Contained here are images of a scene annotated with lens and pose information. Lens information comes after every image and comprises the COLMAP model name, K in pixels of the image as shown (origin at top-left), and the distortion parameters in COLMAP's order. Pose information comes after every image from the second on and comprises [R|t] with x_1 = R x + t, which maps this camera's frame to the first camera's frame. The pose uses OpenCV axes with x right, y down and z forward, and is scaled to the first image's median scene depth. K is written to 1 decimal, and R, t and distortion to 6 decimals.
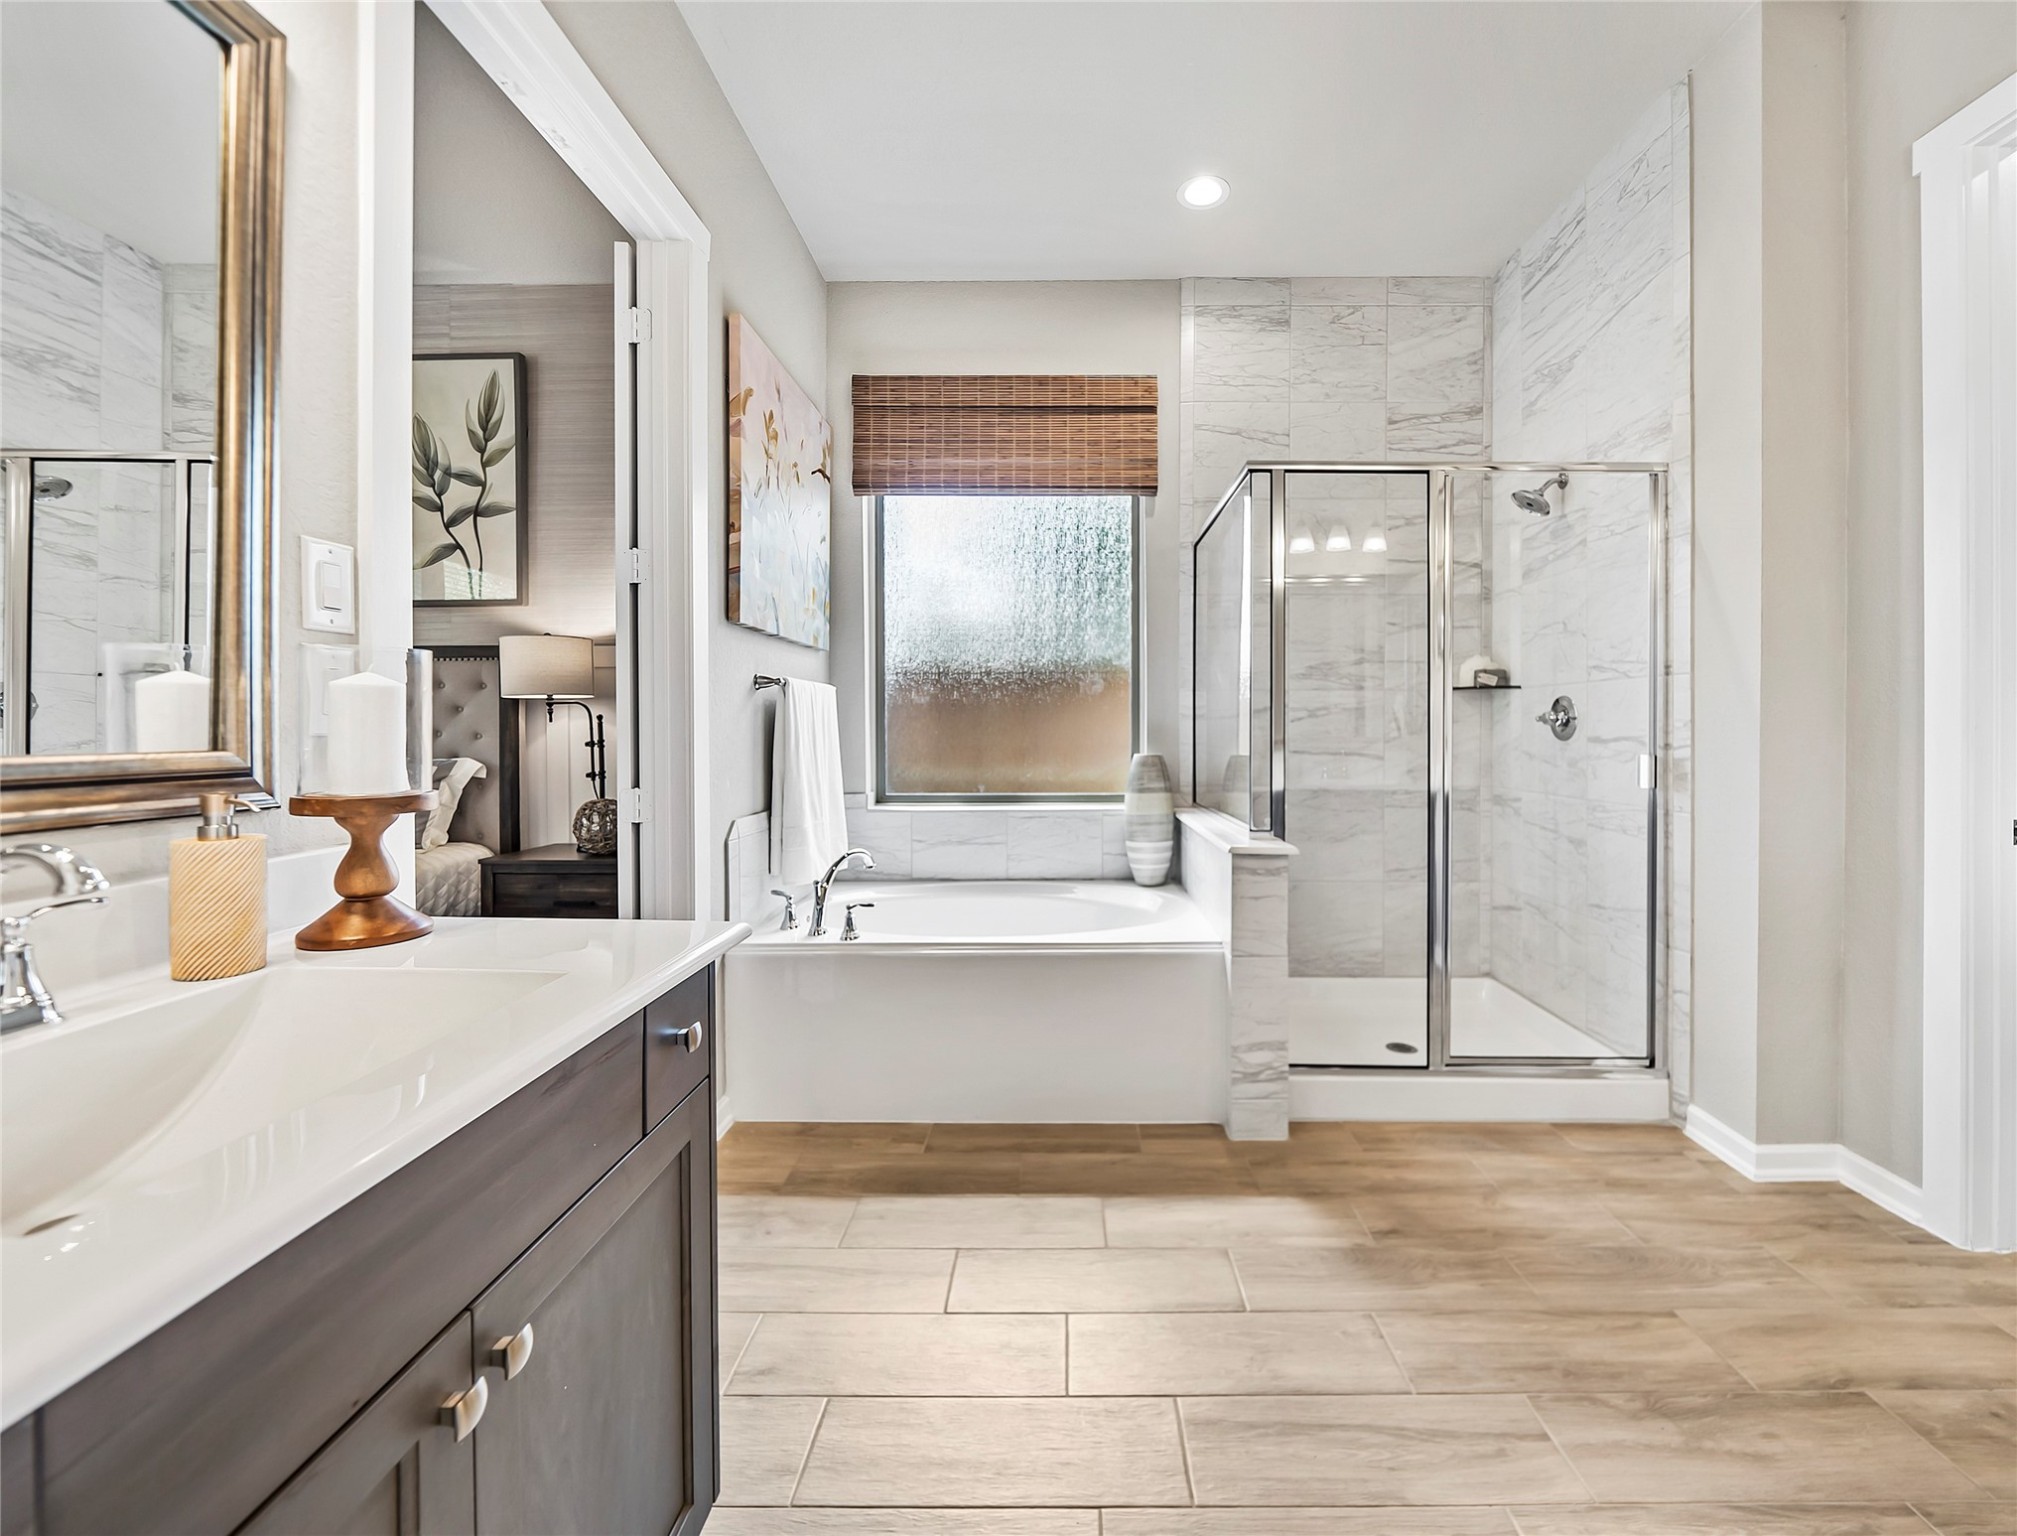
lens RADIAL K [[823.4, 0, 1066.3], [0, 823.4, 728.7], [0, 0, 1]] dist [0.000030, 0.000032]
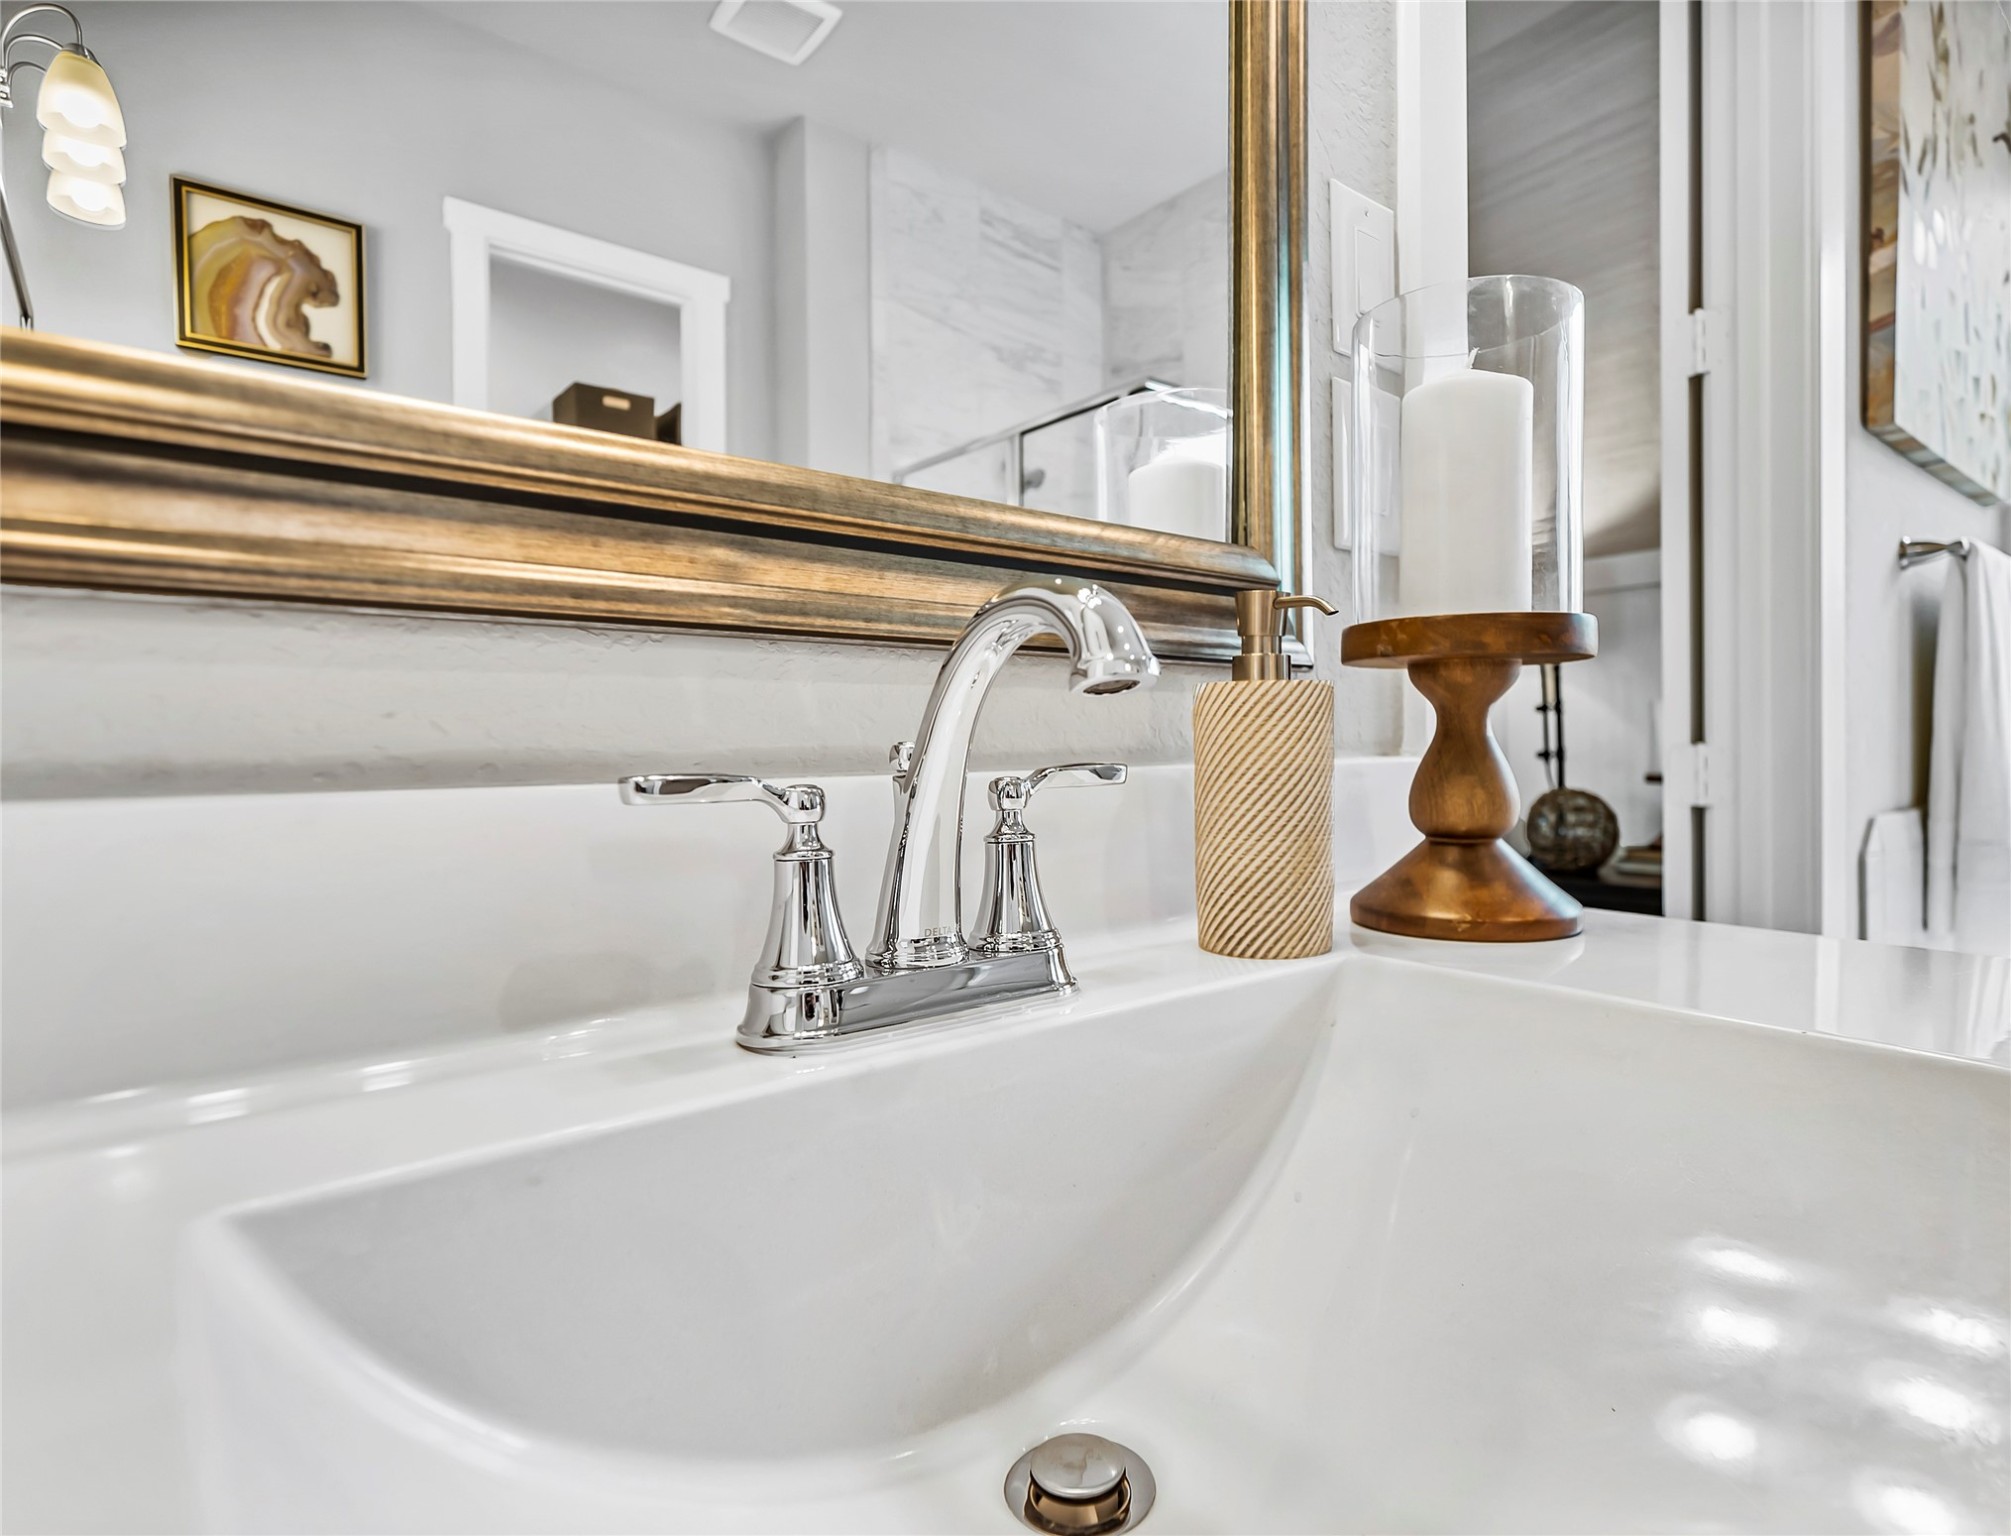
lens RADIAL K [[1082.8, 0, 1068.1], [0, 1082.8, 766.0], [0, 0, 1]] dist [-0.000579, -0.000578]
pose [[0.654263, 0.004047, -0.756256, -0.491961], [0.012282, 0.999797, 0.015976, 0.140858], [0.756167, -0.019741, 0.654081, 0.386273]]
